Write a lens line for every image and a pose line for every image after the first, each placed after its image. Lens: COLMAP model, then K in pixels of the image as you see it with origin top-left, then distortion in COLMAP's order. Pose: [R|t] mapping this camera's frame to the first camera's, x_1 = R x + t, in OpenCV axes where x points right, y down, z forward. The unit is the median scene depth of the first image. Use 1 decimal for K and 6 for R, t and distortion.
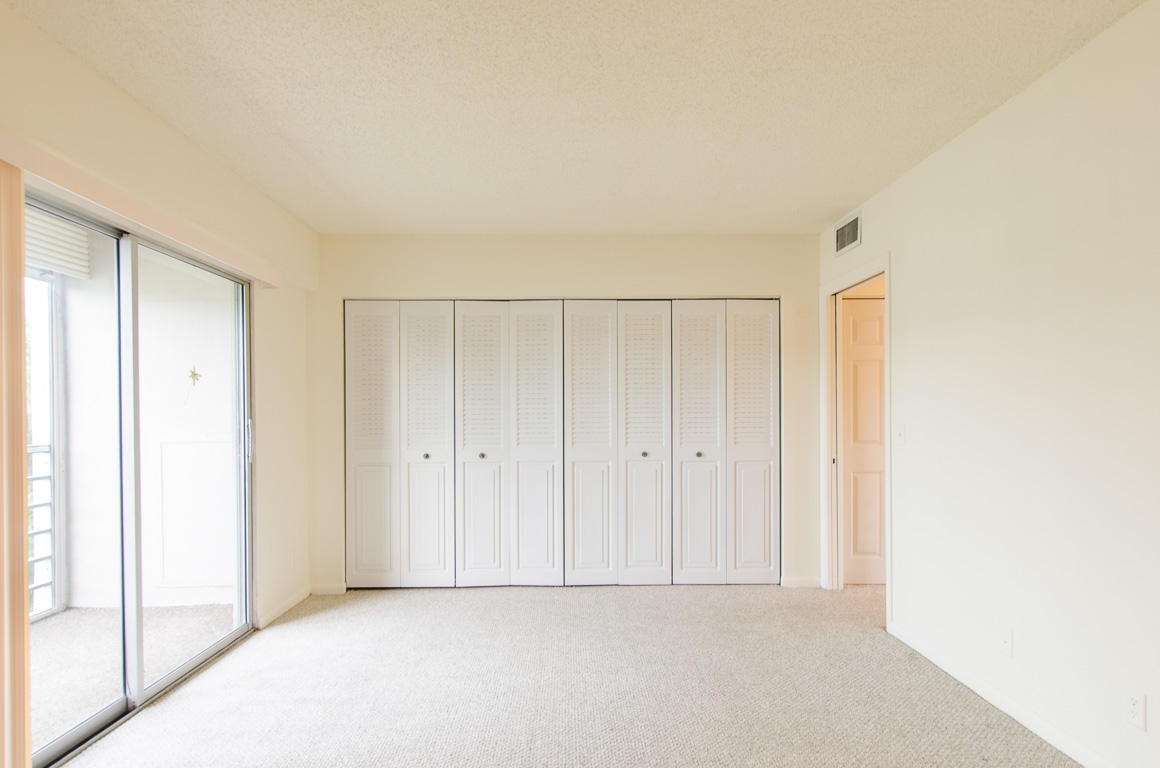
lens RADIAL K [[595.2, 0, 578.5], [0, 595.2, 415.3], [0, 0, 1]] dist [-0.003890, 0.000125]
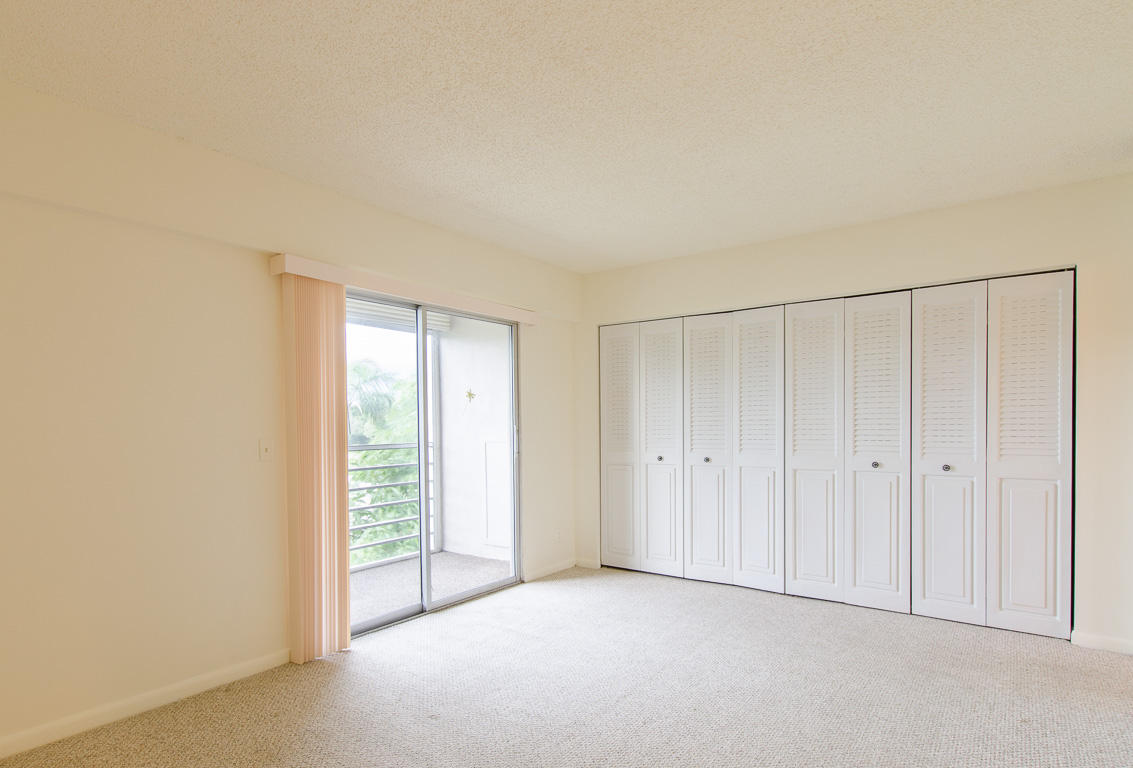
lens RADIAL K [[596.2, 0, 567.8], [0, 596.2, 432.7], [0, 0, 1]] dist [-0.013316, 0.000783]
pose [[0.791991, 0.008696, -0.610471, 0.293926], [0.003024, 0.999830, 0.018166, -0.001089], [0.610525, -0.016234, 0.791830, 0.000264]]
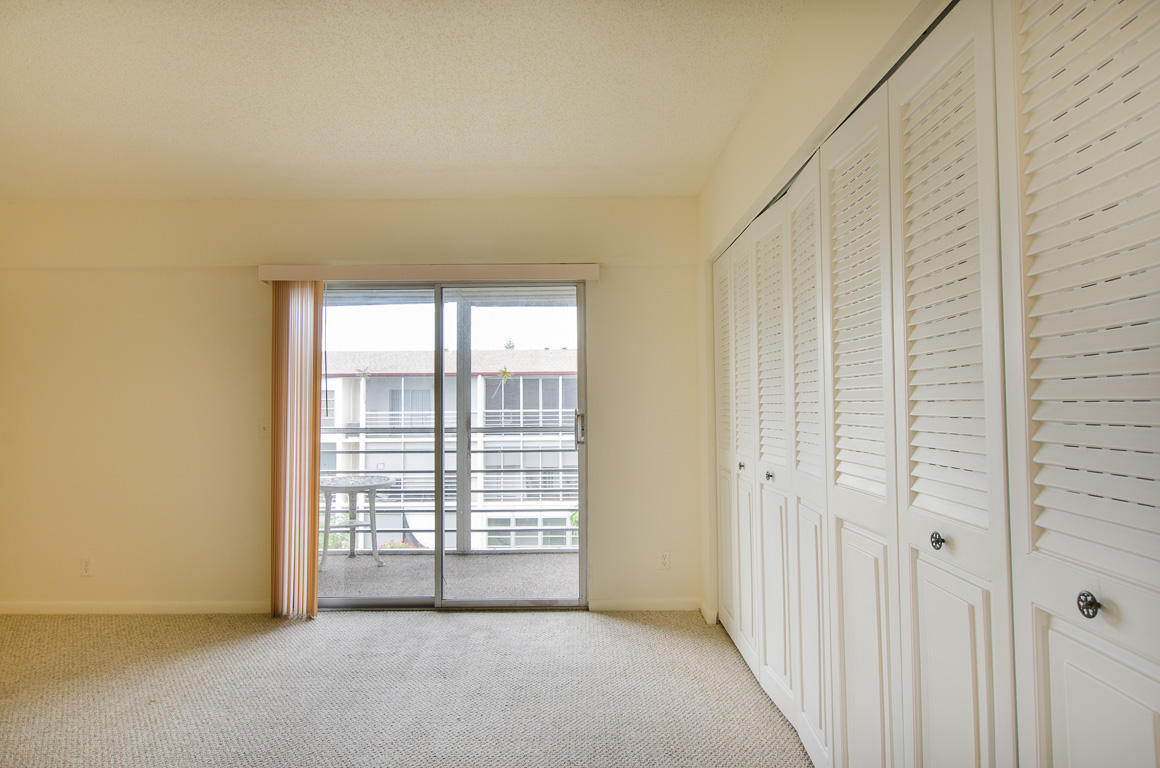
lens RADIAL K [[593.5, 0, 578.8], [0, 593.5, 385.1], [0, 0, 1]] dist [-0.000163, 0.000454]
pose [[-0.036807, -0.027143, -0.998954, 0.419138], [0.007298, 0.999597, -0.027429, -0.005254], [0.999296, -0.008300, -0.036594, 0.839481]]
